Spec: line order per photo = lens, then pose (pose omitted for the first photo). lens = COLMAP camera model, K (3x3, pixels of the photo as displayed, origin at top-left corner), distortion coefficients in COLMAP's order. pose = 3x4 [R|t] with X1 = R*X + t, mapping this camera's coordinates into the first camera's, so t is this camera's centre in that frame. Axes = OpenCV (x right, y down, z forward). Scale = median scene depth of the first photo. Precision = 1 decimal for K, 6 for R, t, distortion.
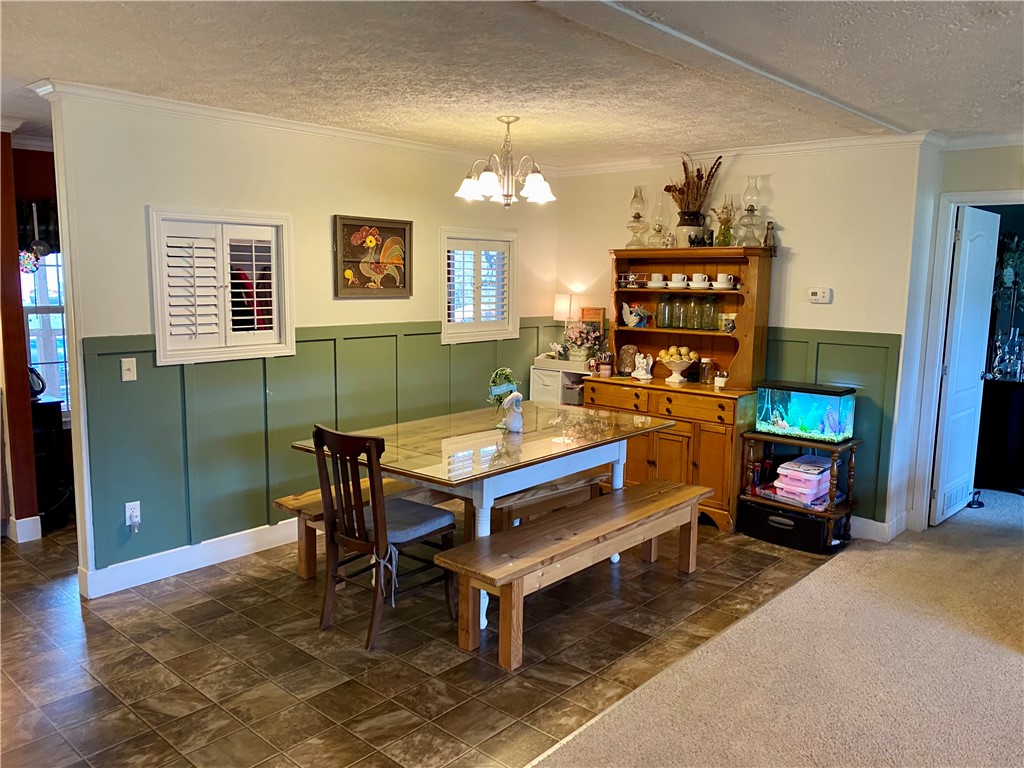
lens RADIAL K [[787.6, 0, 511.8], [0, 787.6, 379.8], [0, 0, 1]] dist [0.062162, -0.055734]
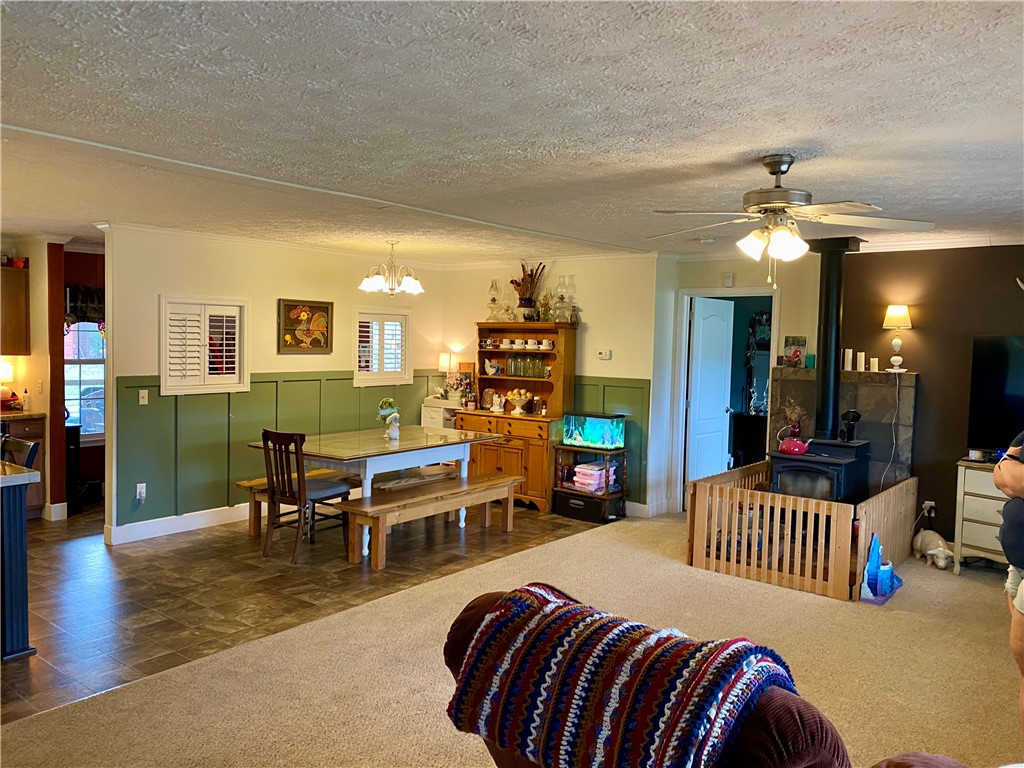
lens RADIAL K [[795.3, 0, 514.7], [0, 795.3, 375.6], [0, 0, 1]] dist [0.068642, -0.121360]
pose [[0.997762, 0.004921, 0.066690, 0.122298], [0.000756, 0.996395, -0.084833, 0.066866], [-0.066867, 0.084694, 0.994161, -0.530035]]
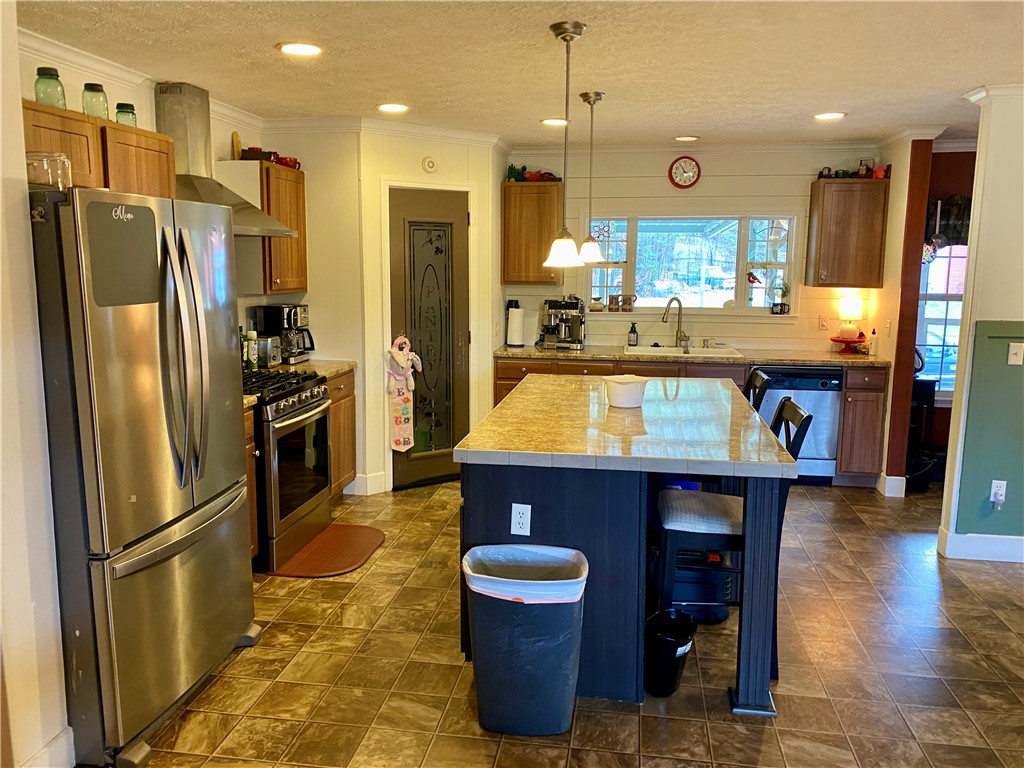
lens RADIAL K [[787.6, 0, 511.8], [0, 787.6, 379.8], [0, 0, 1]] dist [0.062162, -0.055734]
pose [[0.555719, 0.116428, -0.823177, 0.014673], [-0.112205, 0.991590, 0.064499, 0.022938], [0.823763, 0.056521, 0.564109, -0.108417]]
